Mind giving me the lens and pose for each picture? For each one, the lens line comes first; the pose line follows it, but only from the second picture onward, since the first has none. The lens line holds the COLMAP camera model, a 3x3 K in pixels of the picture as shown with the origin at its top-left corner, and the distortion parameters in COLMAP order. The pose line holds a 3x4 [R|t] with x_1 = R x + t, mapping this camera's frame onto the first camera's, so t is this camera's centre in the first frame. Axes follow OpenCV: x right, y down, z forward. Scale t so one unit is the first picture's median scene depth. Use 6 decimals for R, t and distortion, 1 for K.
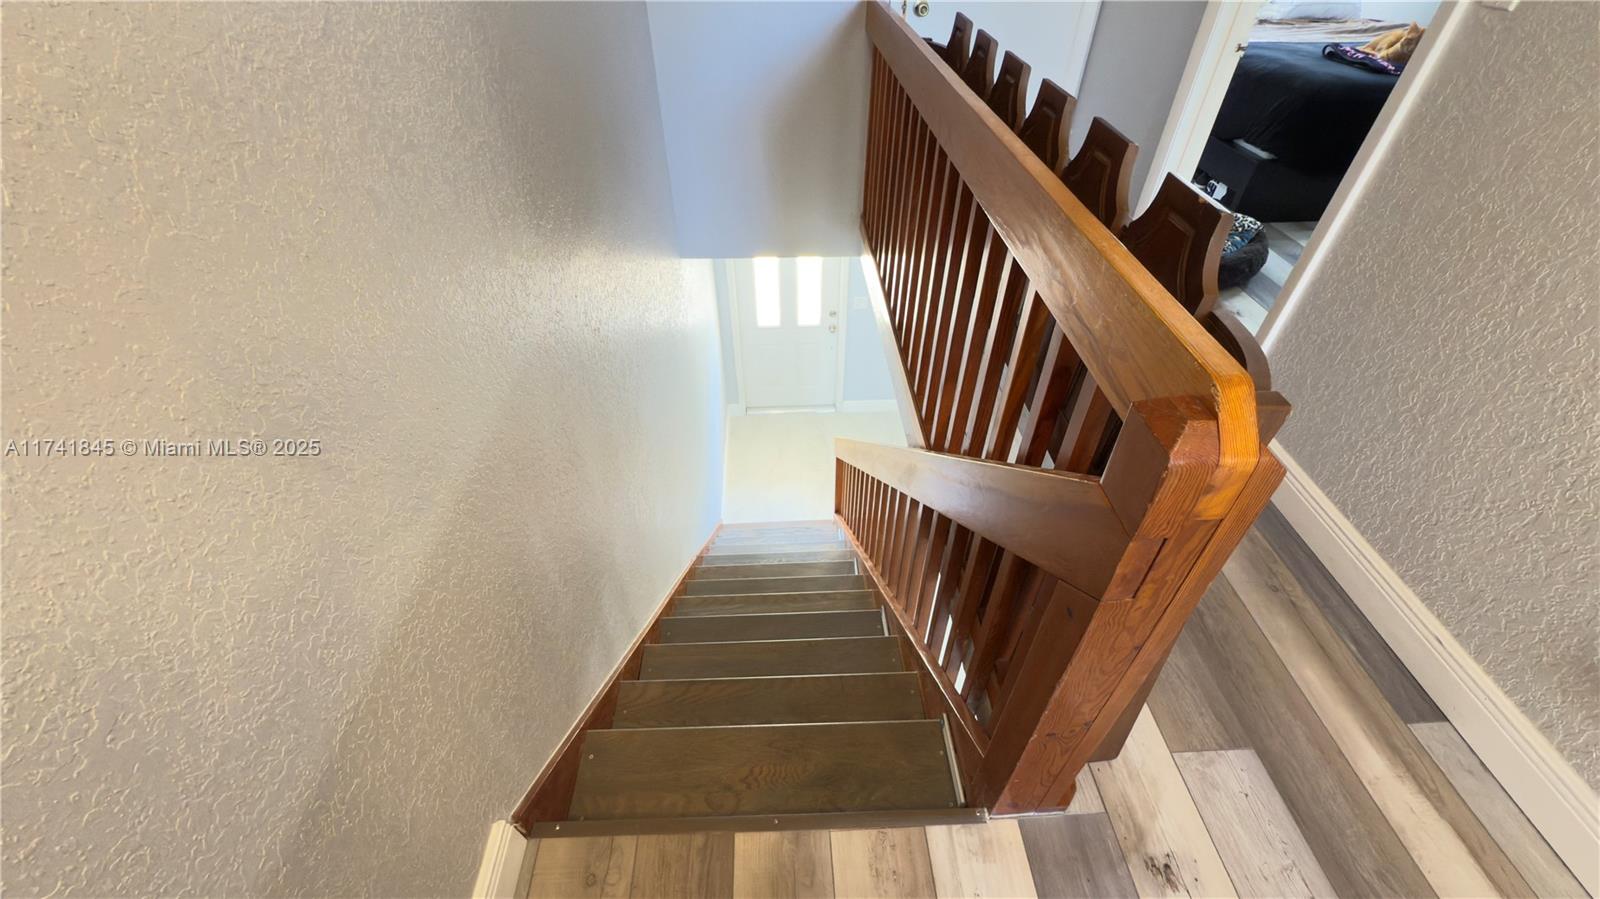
lens RADIAL K [[636.0, 0, 803.6], [0, 636.0, 446.3], [0, 0, 1]] dist [0.000183, -0.000247]
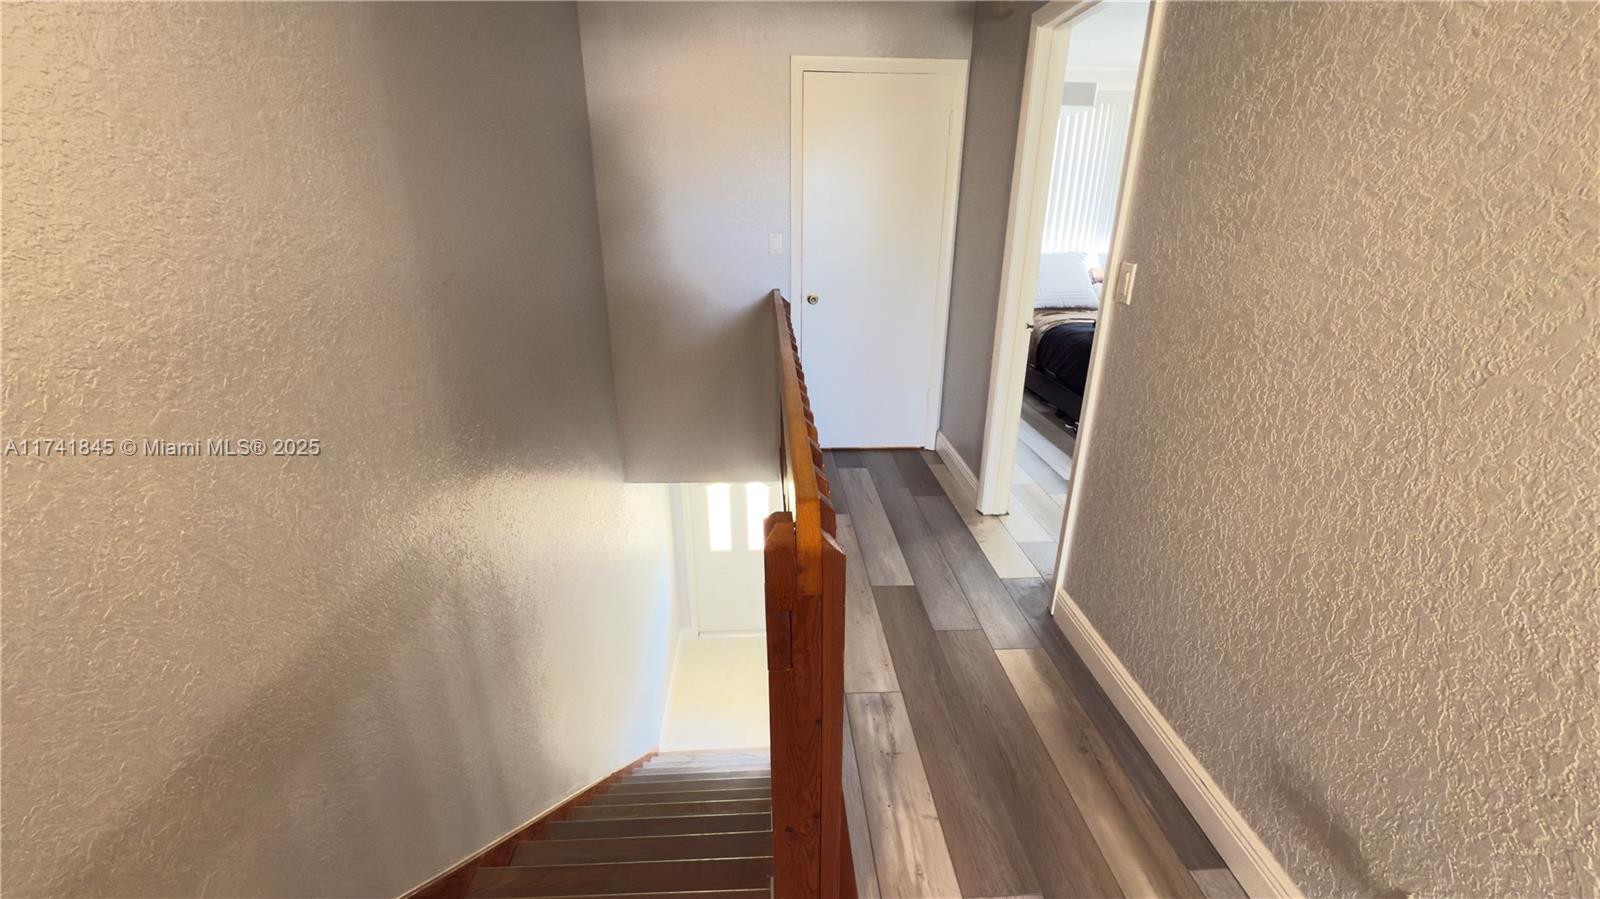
lens RADIAL K [[636.0, 0, 803.6], [0, 636.0, 446.3], [0, 0, 1]] dist [0.000183, -0.000247]
pose [[0.999879, 0.001237, 0.015508, 0.258908], [0.004509, 0.931005, -0.364980, 0.146342], [-0.014890, 0.365005, 0.930886, -0.225839]]
